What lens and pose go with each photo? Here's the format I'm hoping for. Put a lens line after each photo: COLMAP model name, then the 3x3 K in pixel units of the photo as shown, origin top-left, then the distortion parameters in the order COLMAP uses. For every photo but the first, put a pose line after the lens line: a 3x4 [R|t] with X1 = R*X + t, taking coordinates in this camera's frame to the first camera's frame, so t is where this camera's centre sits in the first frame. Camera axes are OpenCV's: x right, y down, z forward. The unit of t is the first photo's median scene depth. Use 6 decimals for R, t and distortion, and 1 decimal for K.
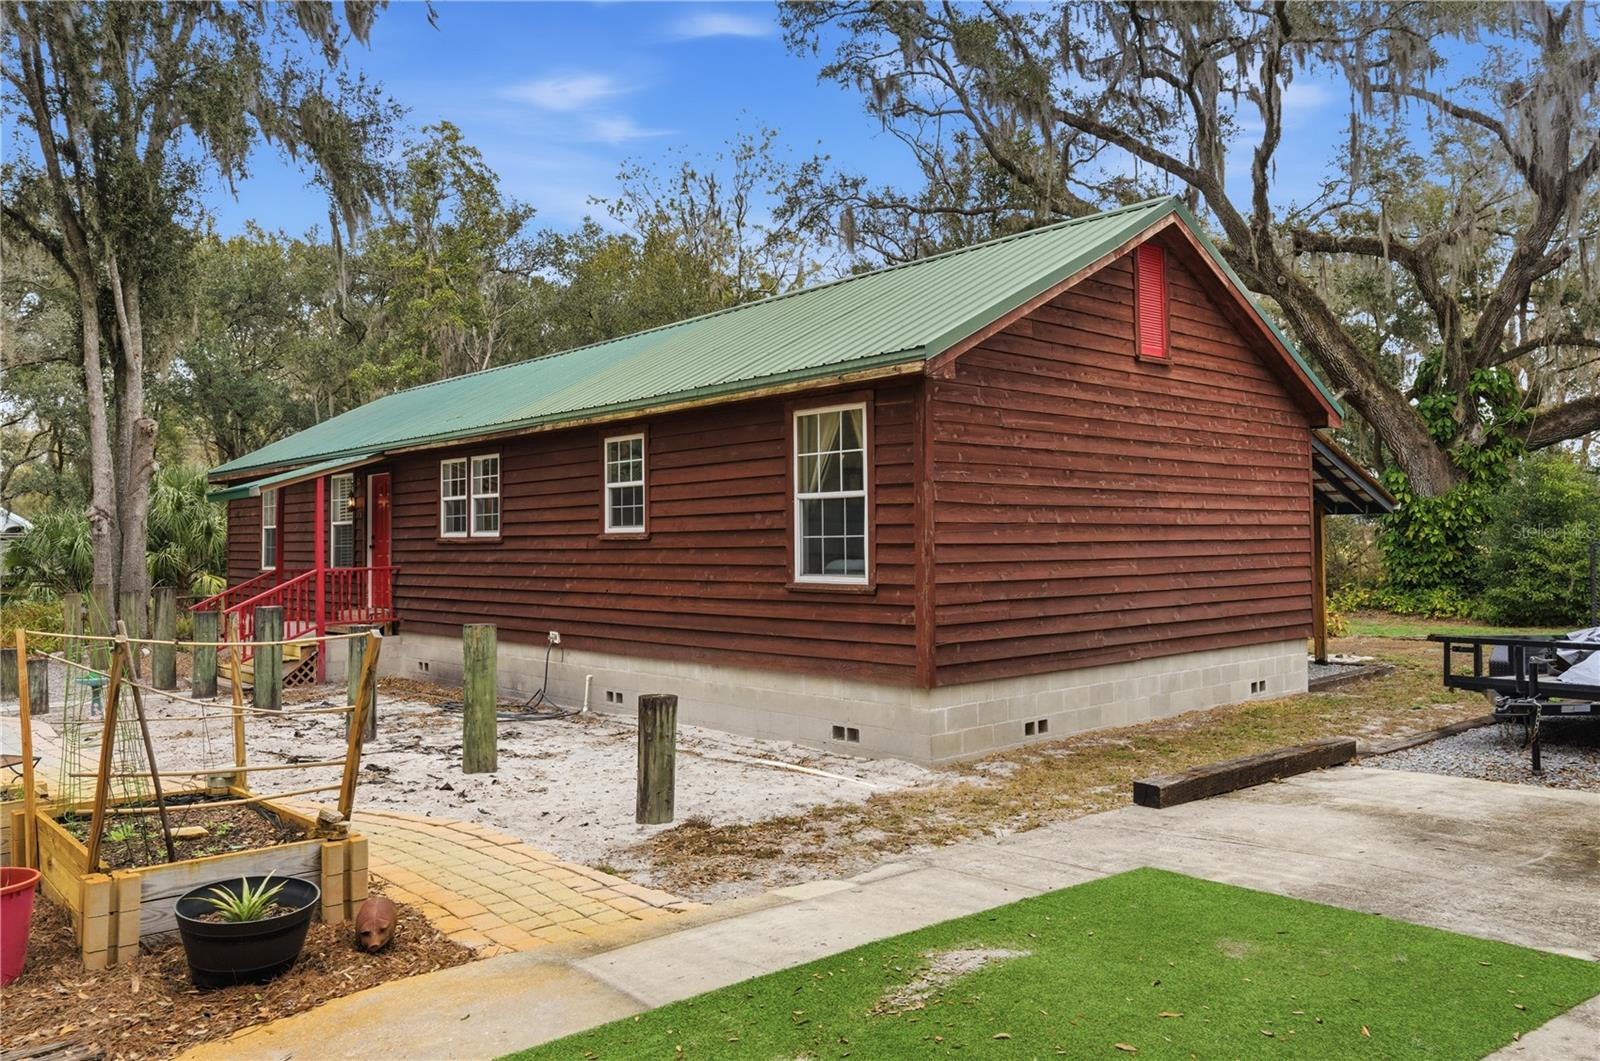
lens RADIAL K [[1182.4, 0, 799.0], [0, 1182.4, 520.2], [0, 0, 1]] dist [-0.004959, 0.004355]
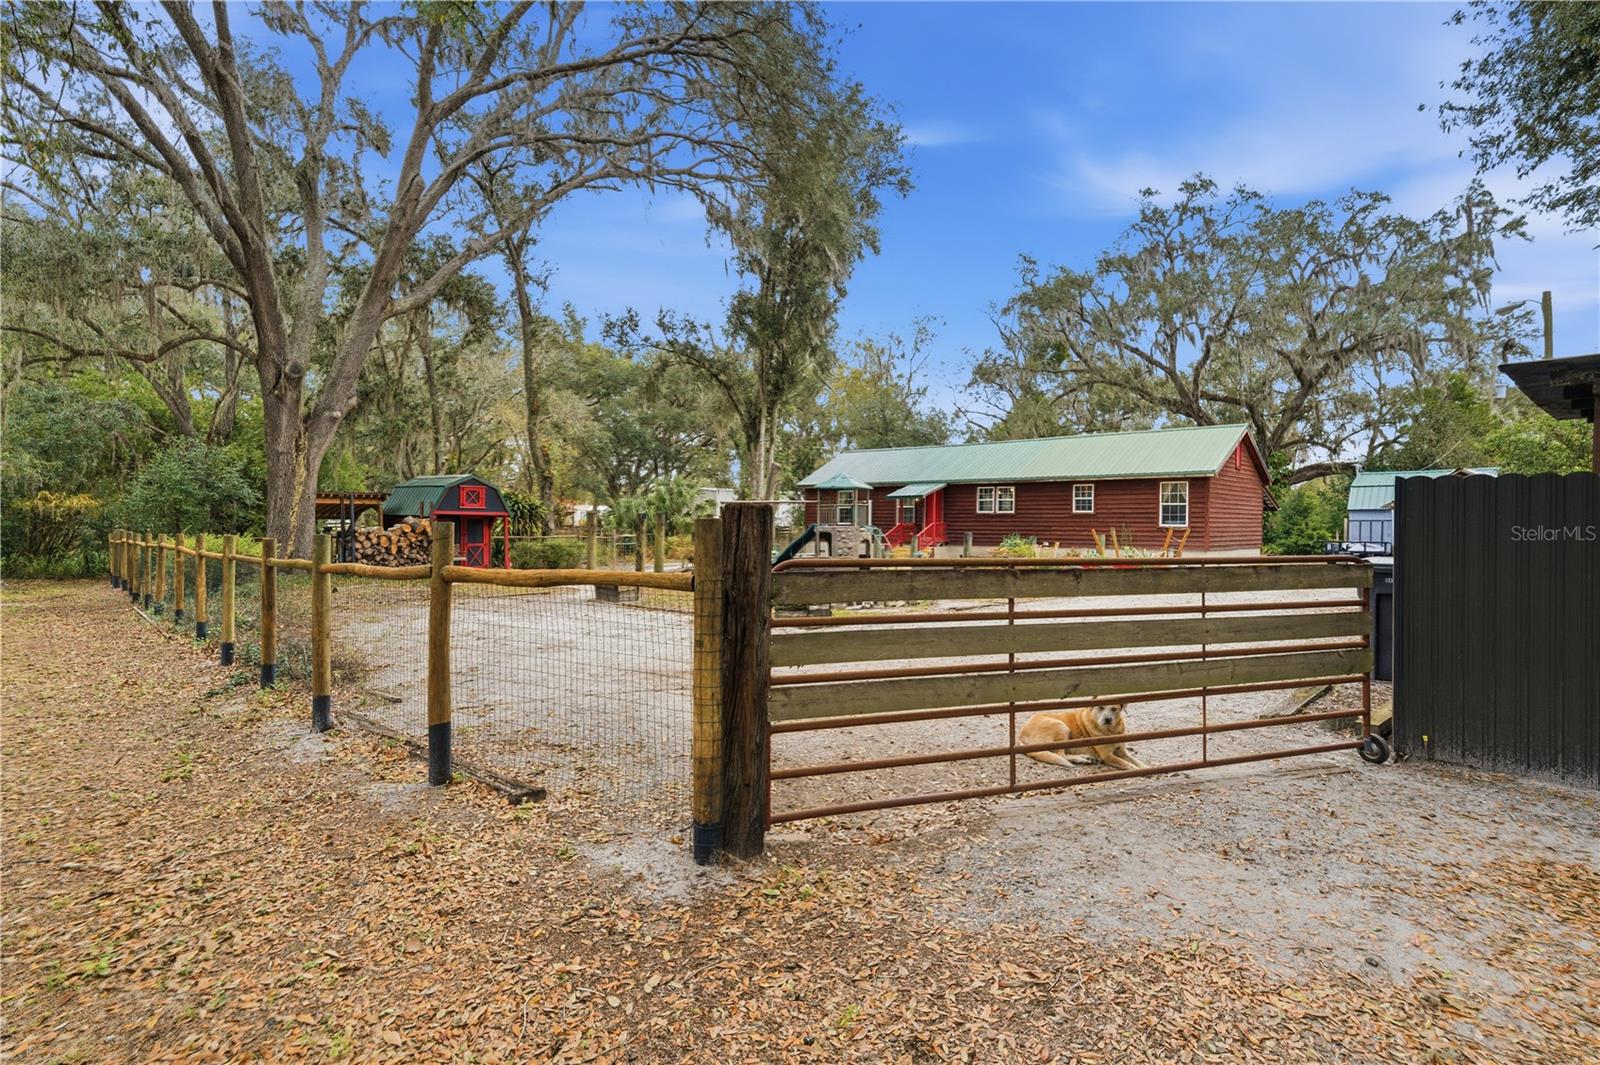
lens RADIAL K [[851.3, 0, 795.1], [0, 851.3, 522.1], [0, 0, 1]] dist [-0.000857, -0.000364]
pose [[0.994936, 0.018449, 0.098799, -1.385972], [-0.020380, 0.999620, 0.018574, 0.010772], [-0.098419, -0.020494, 0.994934, -1.570914]]
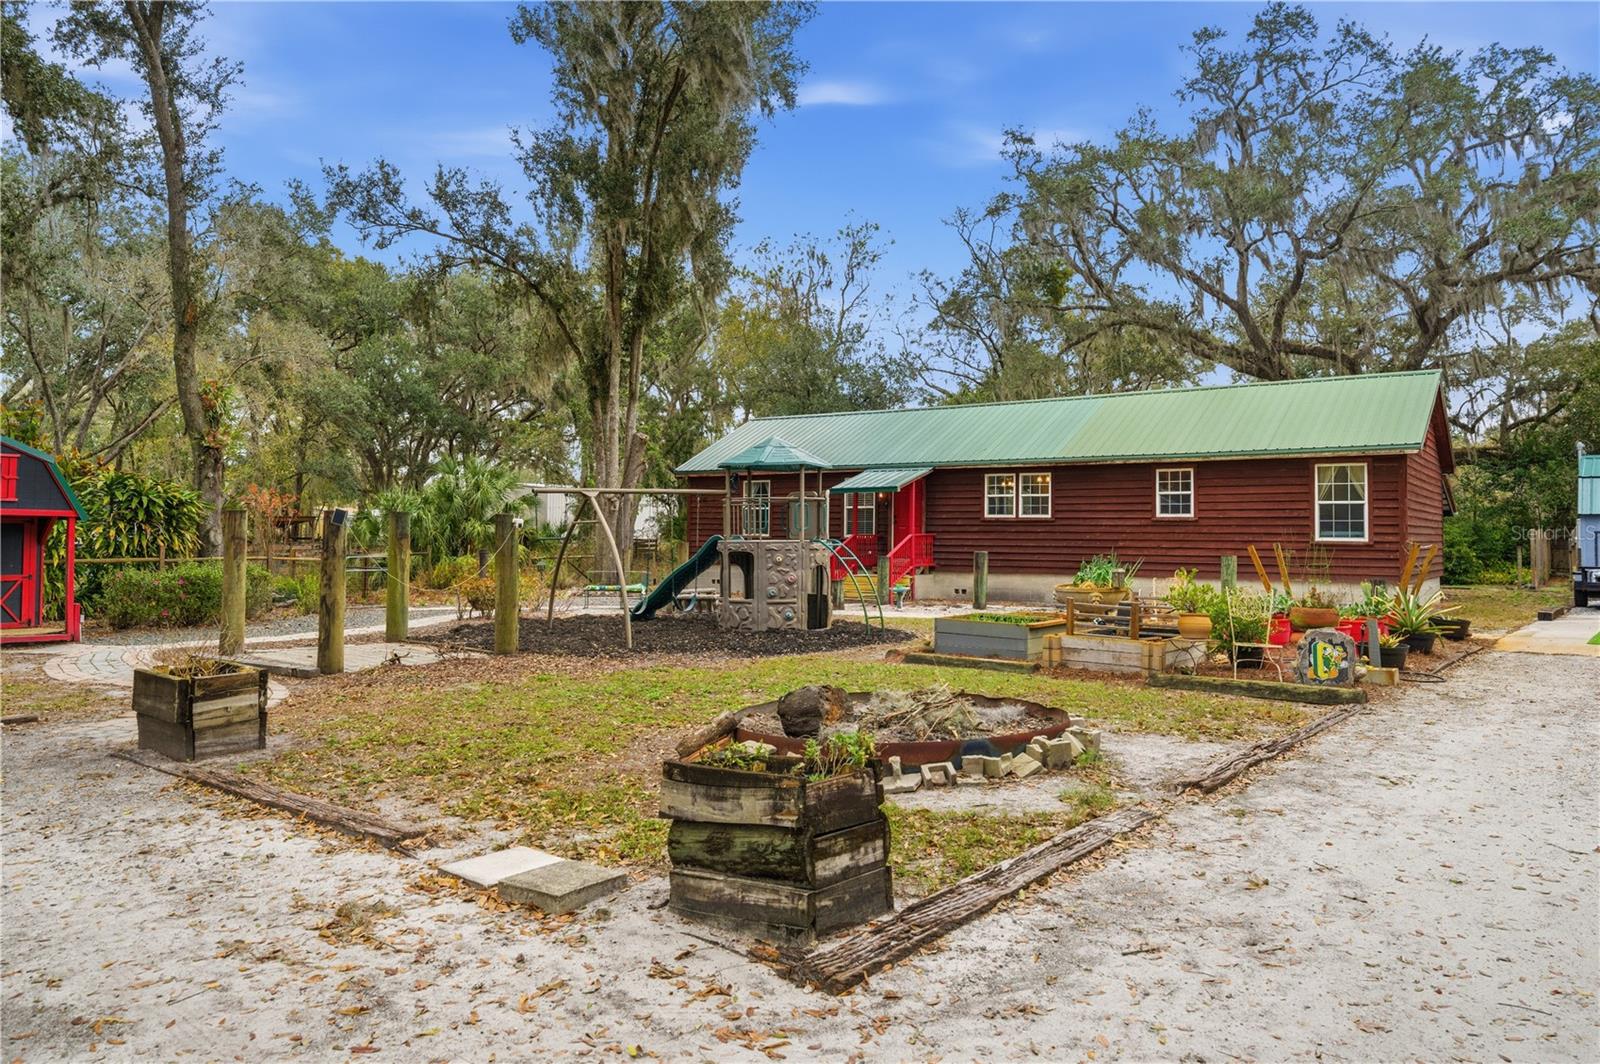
lens RADIAL K [[1092.9, 0, 797.6], [0, 1092.9, 522.1], [0, 0, 1]] dist [0.007748, 0.014432]
pose [[0.974369, 0.023763, 0.223697, -1.334810], [-0.025468, 0.999664, 0.004738, 0.030086], [-0.223509, -0.010314, 0.974647, -0.750649]]
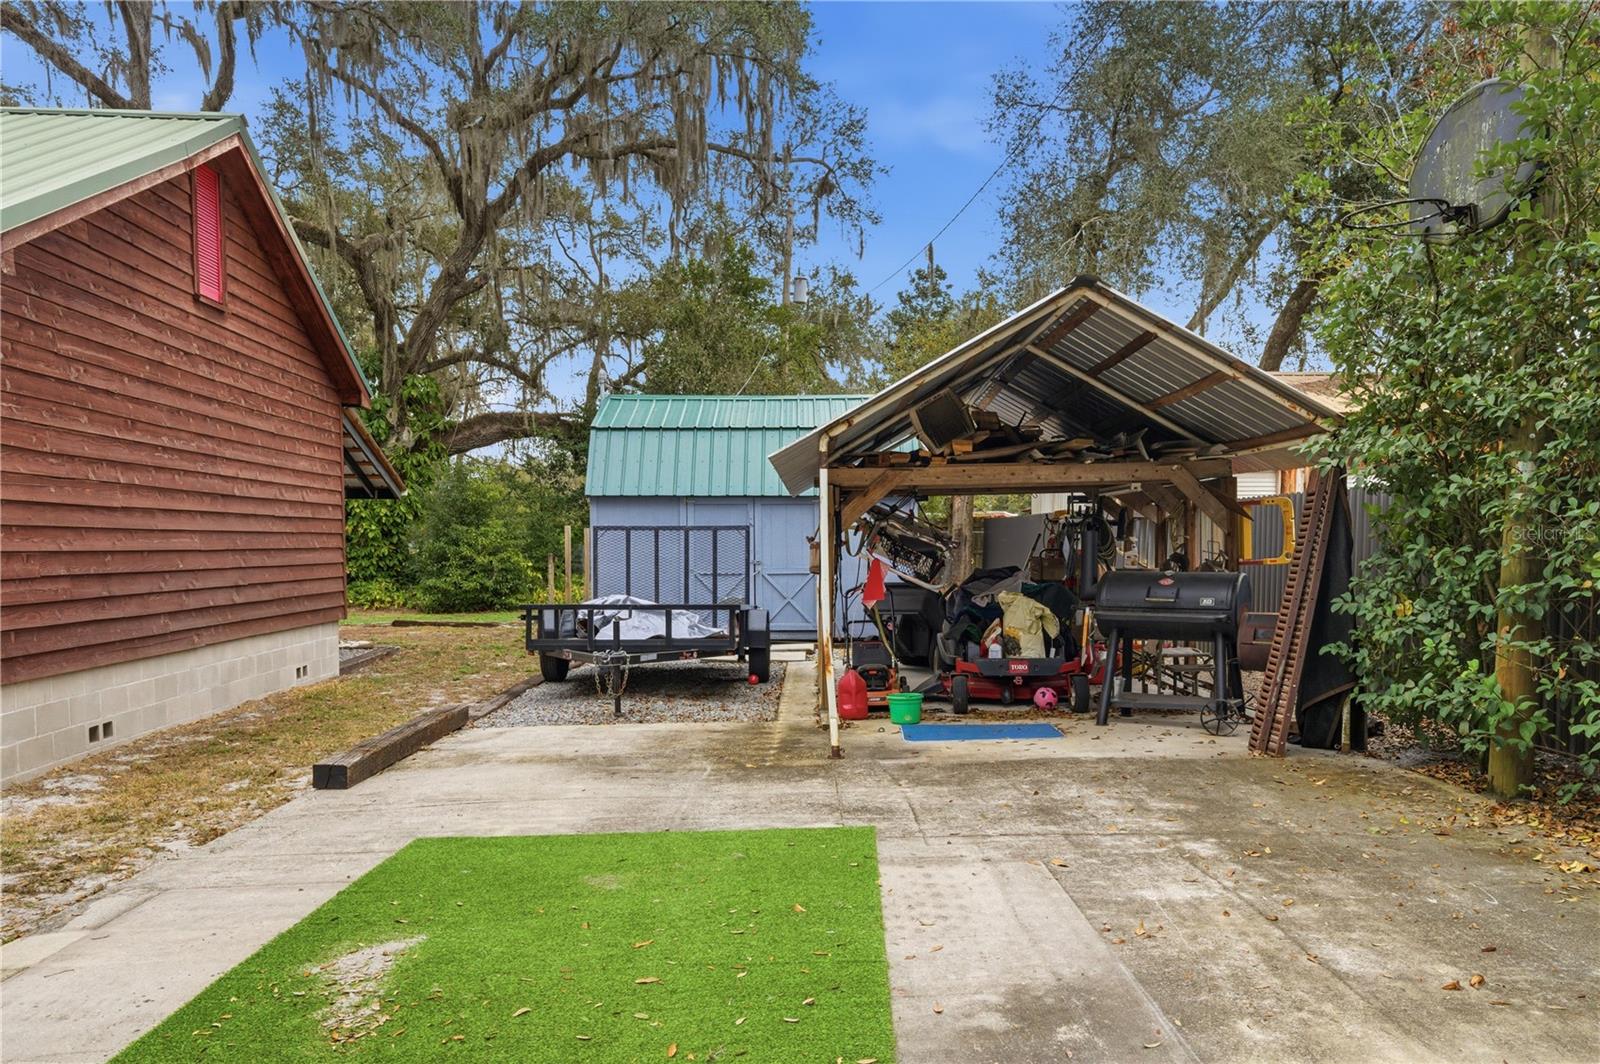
lens RADIAL K [[1182.8, 0, 802.2], [0, 1182.8, 631.5], [0, 0, 1]] dist [0.013671, -0.007476]
pose [[0.620822, -0.044310, 0.782698, -0.127233], [-0.026076, 0.996682, 0.077107, 0.027153], [-0.783518, -0.068279, 0.617606, 0.104573]]
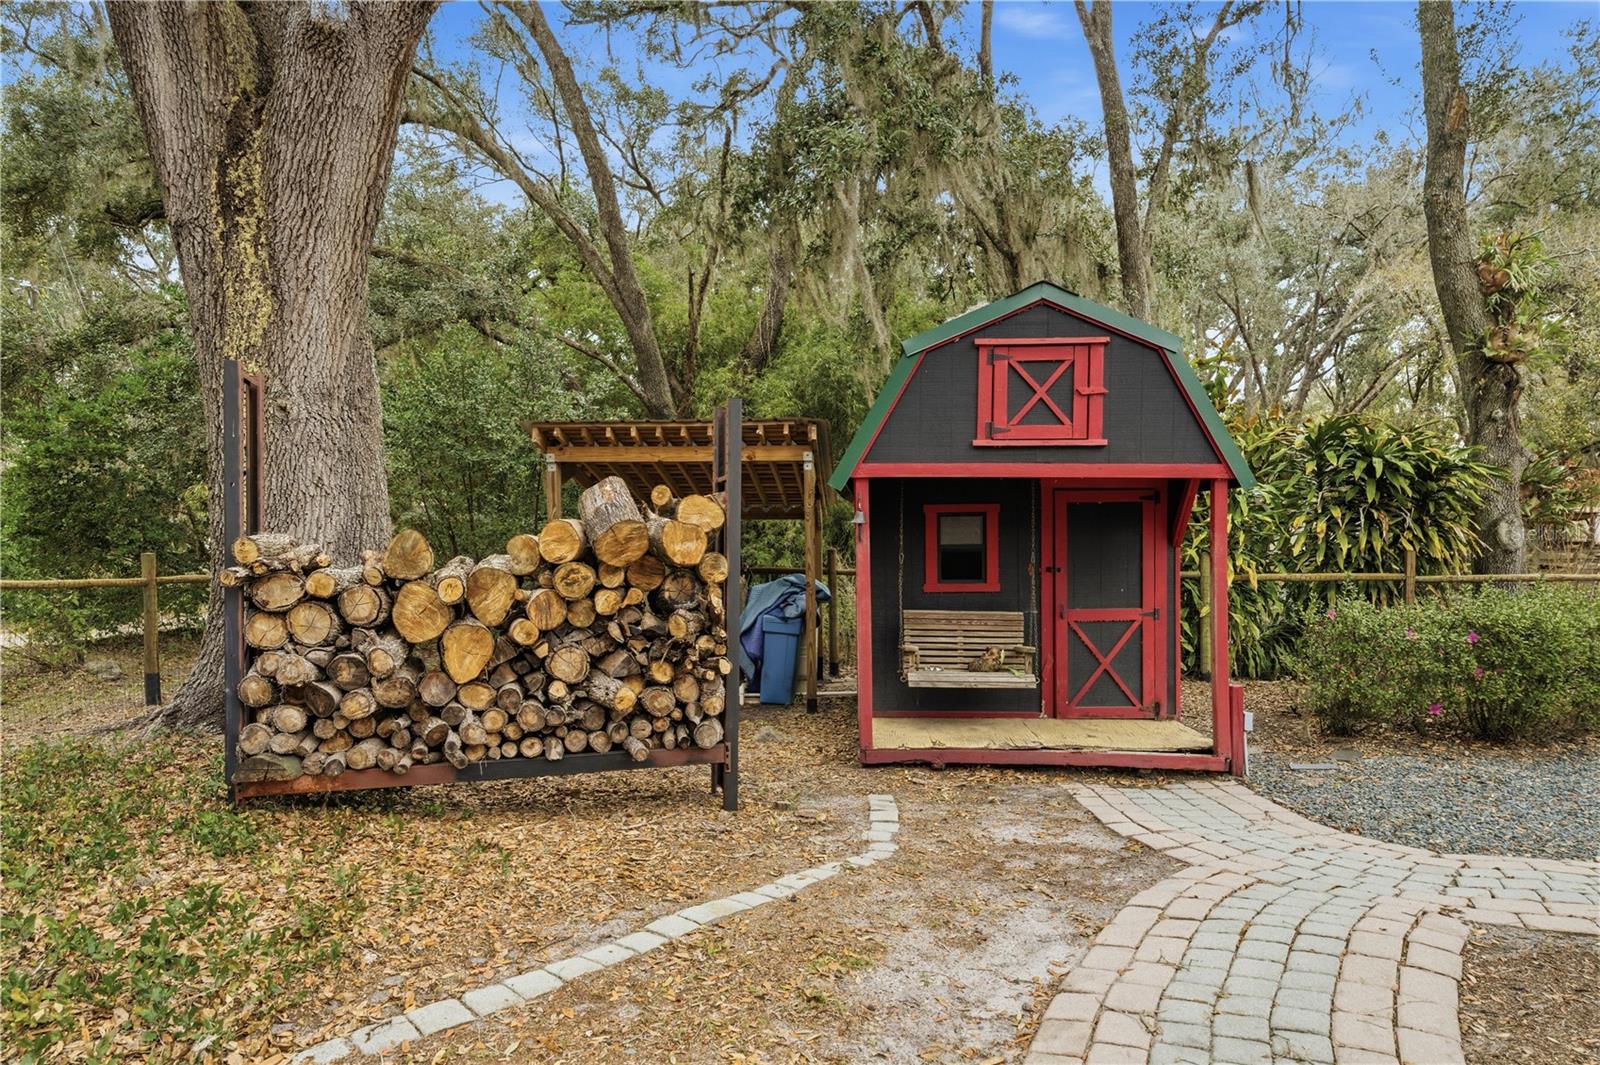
lens RADIAL K [[1090.2, 0, 805.9], [0, 1090.2, 538.6], [0, 0, 1]] dist [0.010619, 0.001946]
pose [[0.709455, 0.014511, -0.704601, -1.691000], [0.004363, 0.999678, 0.024980, 0.072383], [0.704737, -0.020796, 0.709164, 0.318026]]
